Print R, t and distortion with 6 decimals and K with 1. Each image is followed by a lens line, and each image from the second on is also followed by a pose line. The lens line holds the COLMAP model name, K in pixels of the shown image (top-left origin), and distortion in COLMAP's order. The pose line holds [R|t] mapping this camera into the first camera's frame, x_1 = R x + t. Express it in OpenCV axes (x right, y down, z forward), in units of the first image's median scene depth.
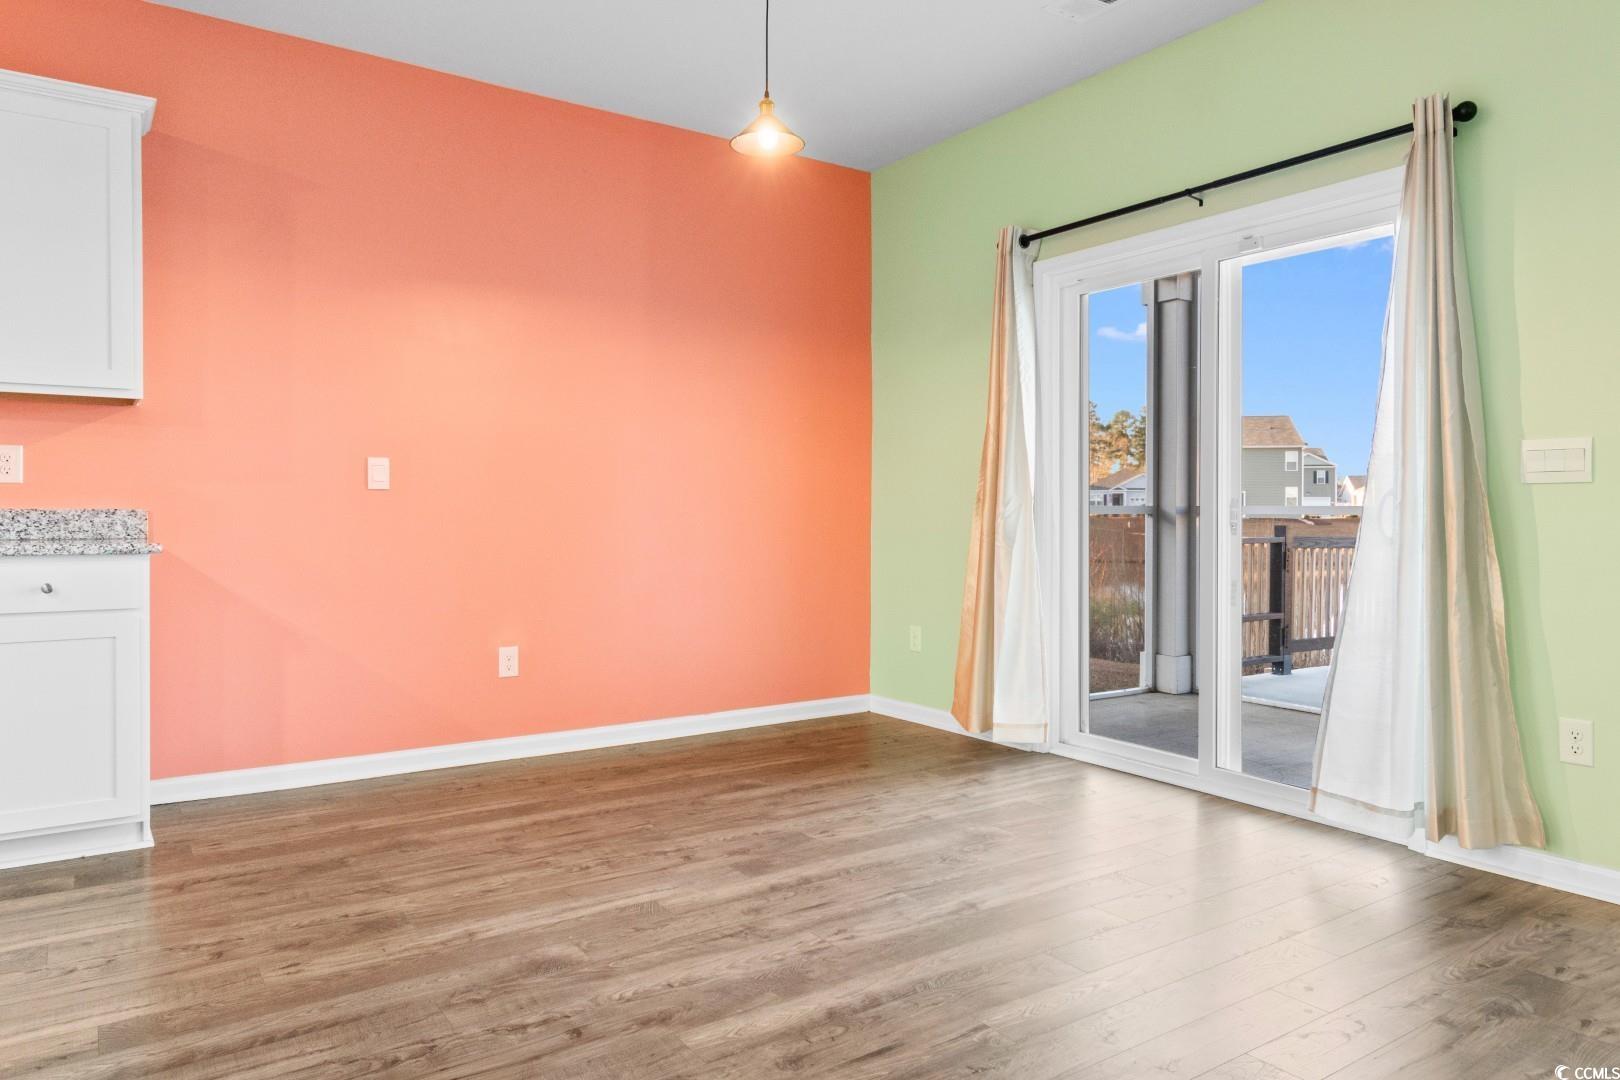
lens RADIAL K [[1057.1, 0, 810.8], [0, 1057.1, 517.3], [0, 0, 1]] dist [0.003600, 0.001550]
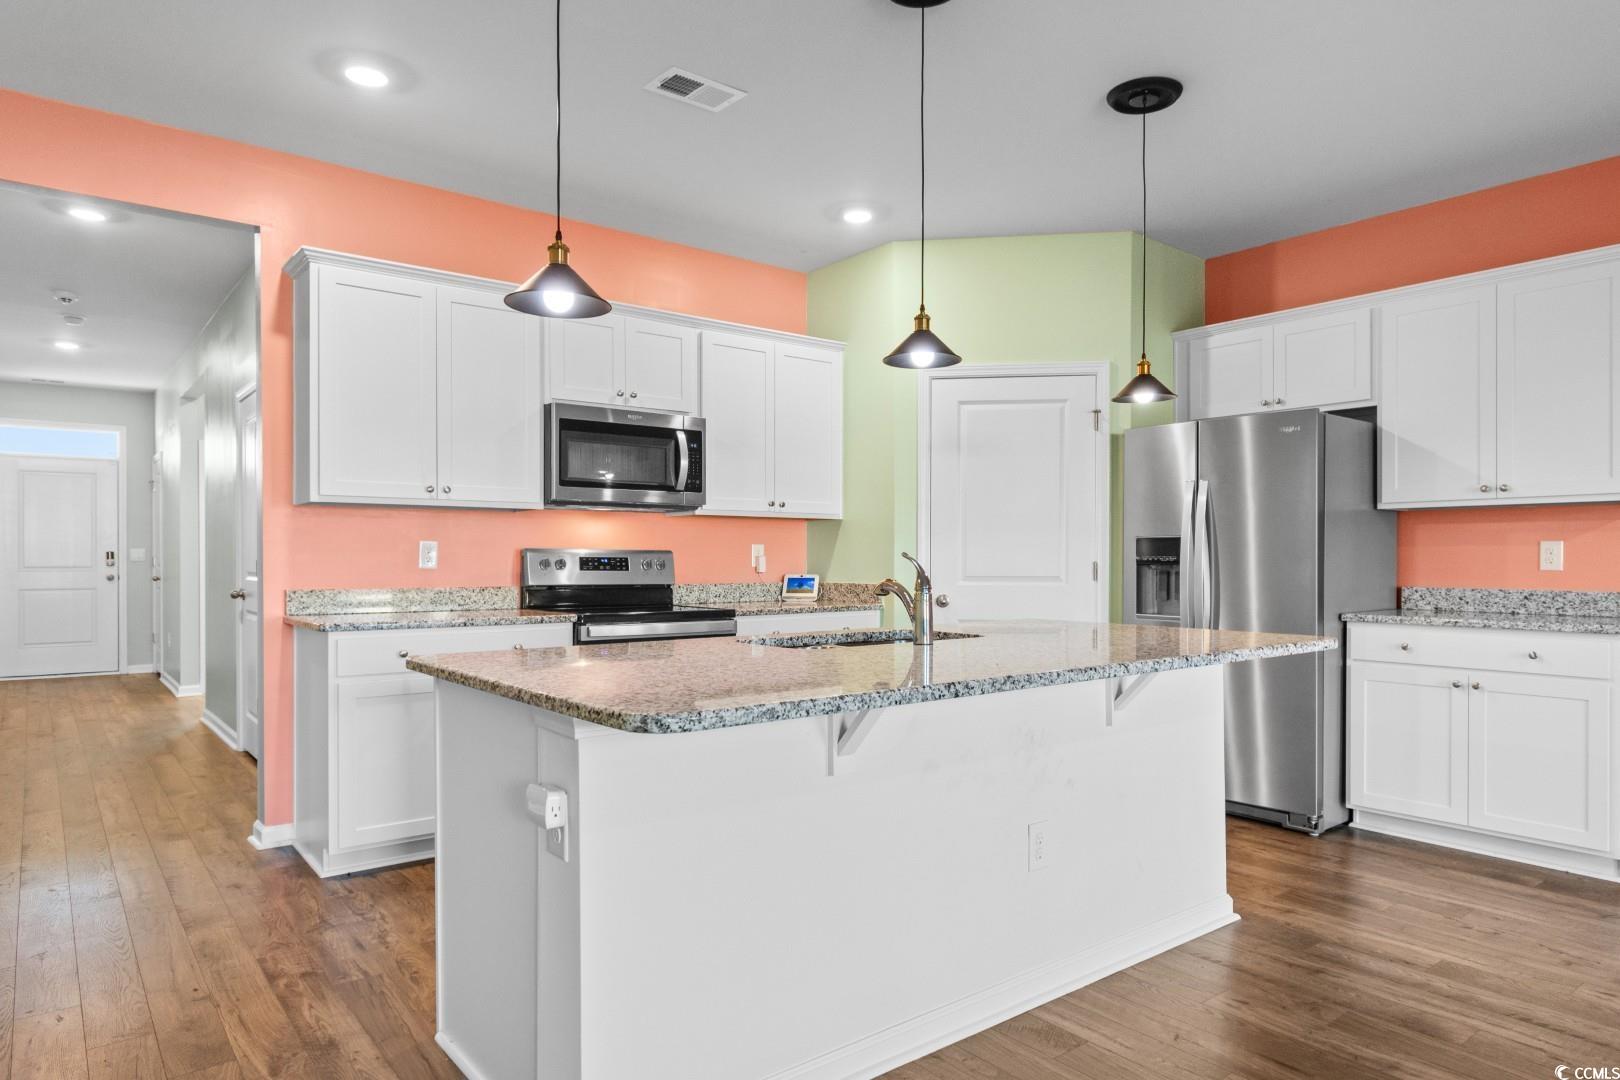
lens RADIAL K [[1026.3, 0, 812.6], [0, 1026.3, 548.3], [0, 0, 1]] dist [0.000046, -0.000034]
pose [[0.054046, -0.009890, -0.998489, 0.526053], [-0.004235, 0.999940, -0.010133, -0.051390], [0.998529, 0.004776, 0.054001, 0.040662]]
